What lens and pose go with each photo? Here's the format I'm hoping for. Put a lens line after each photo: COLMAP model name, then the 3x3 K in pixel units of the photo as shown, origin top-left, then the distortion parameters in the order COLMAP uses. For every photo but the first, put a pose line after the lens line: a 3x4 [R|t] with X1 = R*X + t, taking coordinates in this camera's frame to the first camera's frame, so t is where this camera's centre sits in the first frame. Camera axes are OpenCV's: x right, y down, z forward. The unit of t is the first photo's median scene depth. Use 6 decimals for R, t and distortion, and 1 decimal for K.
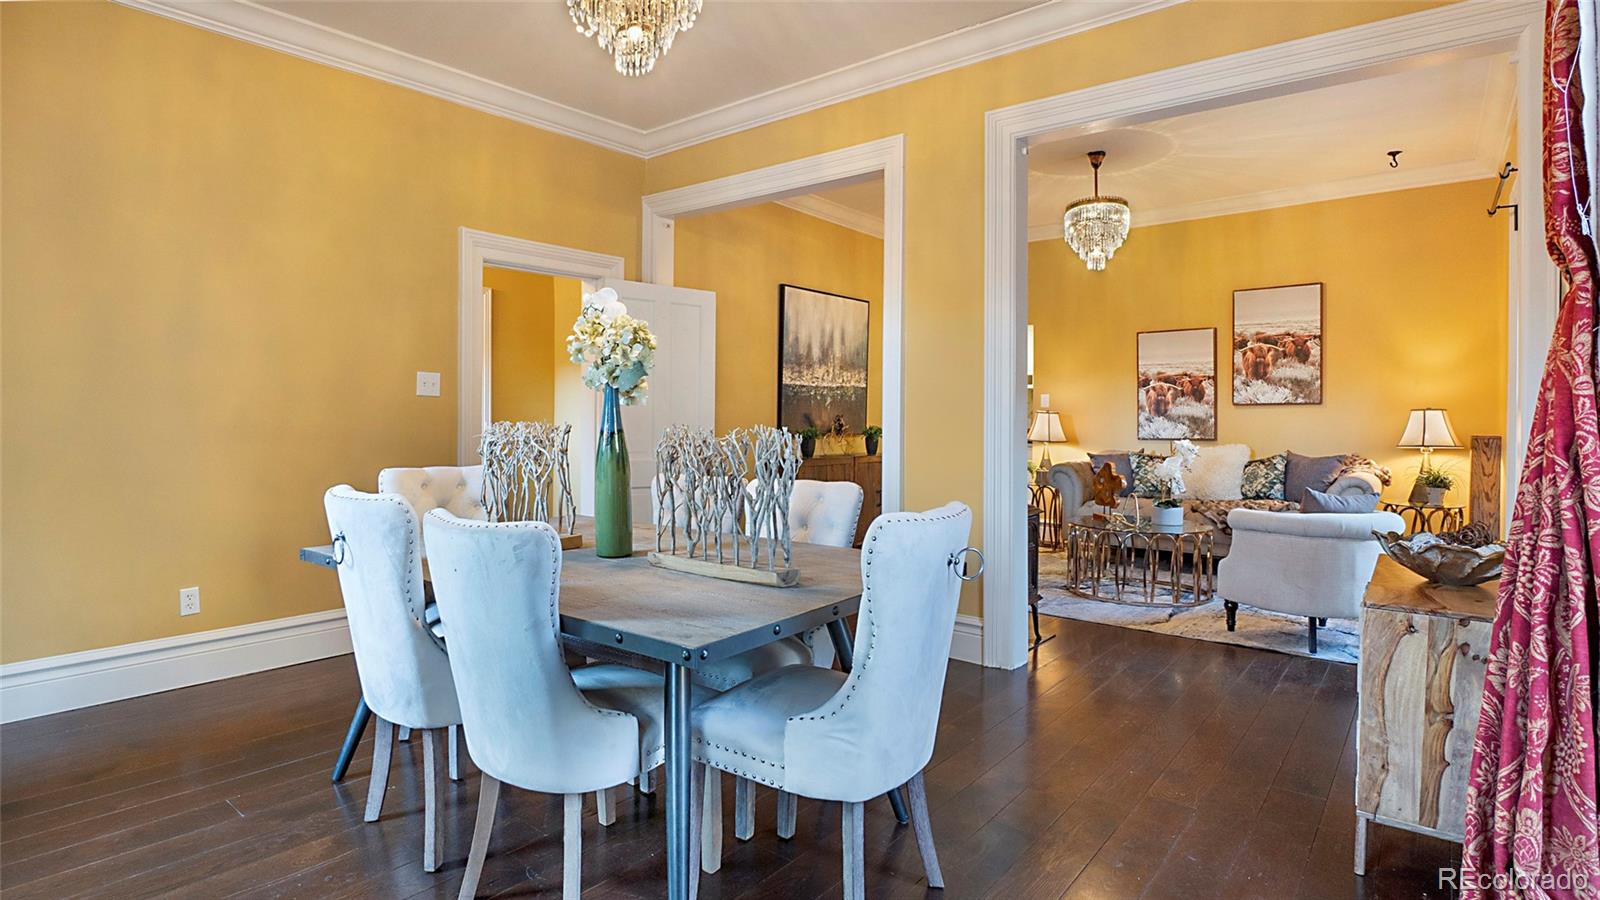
lens RADIAL K [[857.1, 0, 799.5], [0, 857.1, 439.0], [0, 0, 1]] dist [-0.001341, -0.000184]
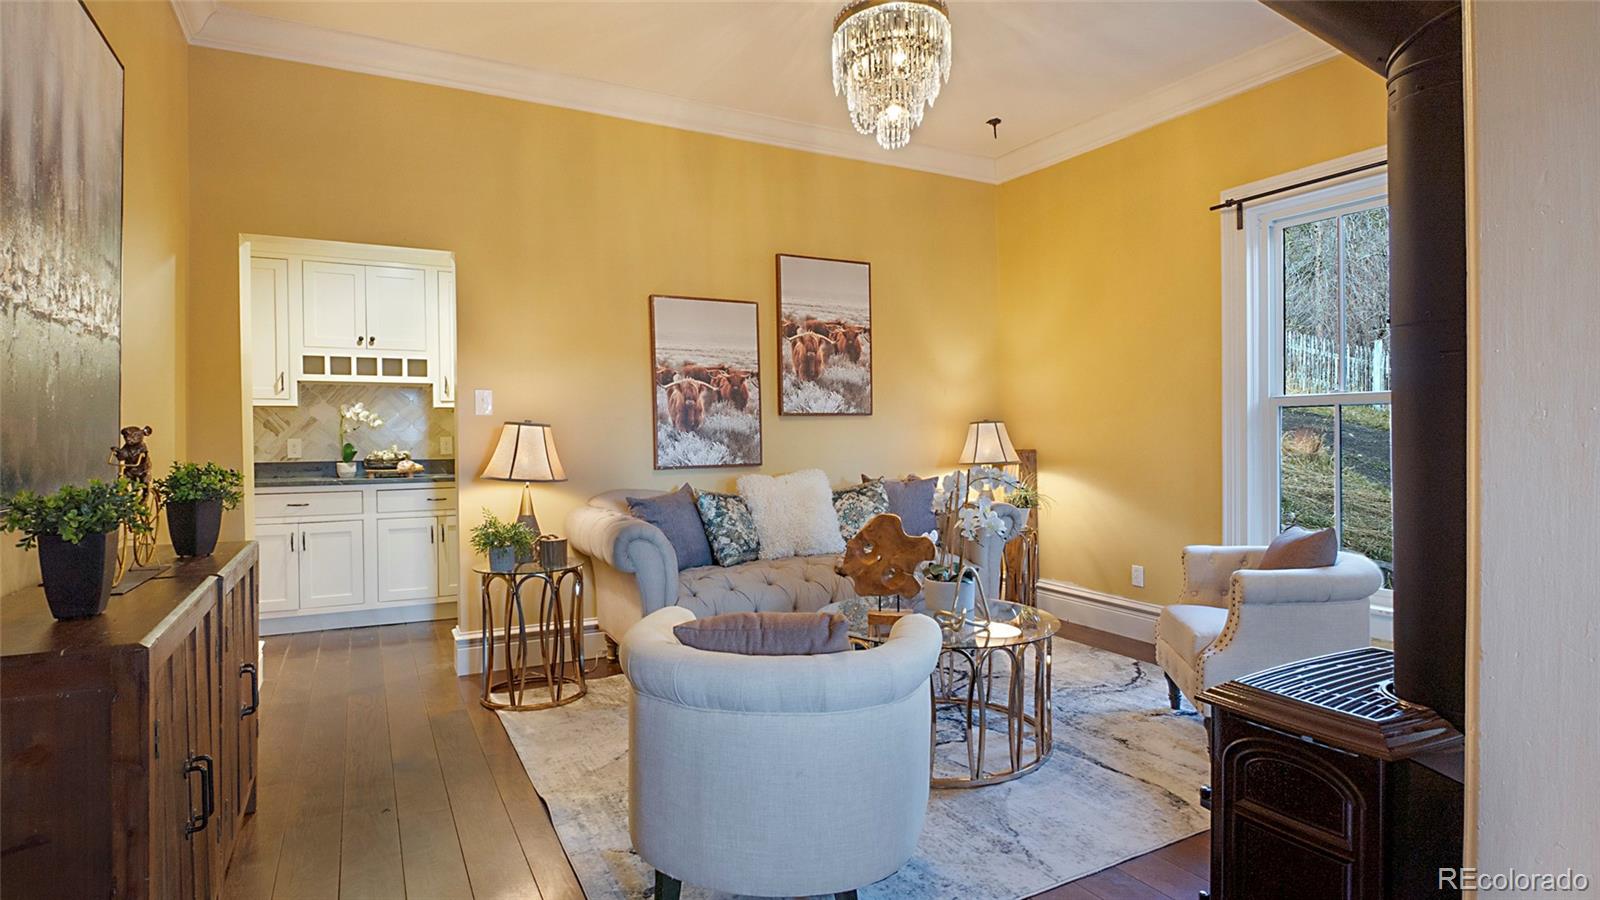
lens RADIAL K [[799.0, 0, 798.4], [0, 799.0, 447.1], [0, 0, 1]] dist [-0.018468, -0.006081]
pose [[0.372809, -0.020175, 0.927689, -0.103540], [0.033214, 0.999413, 0.008387, -0.017704], [-0.927313, 0.027685, 0.373260, 0.728360]]
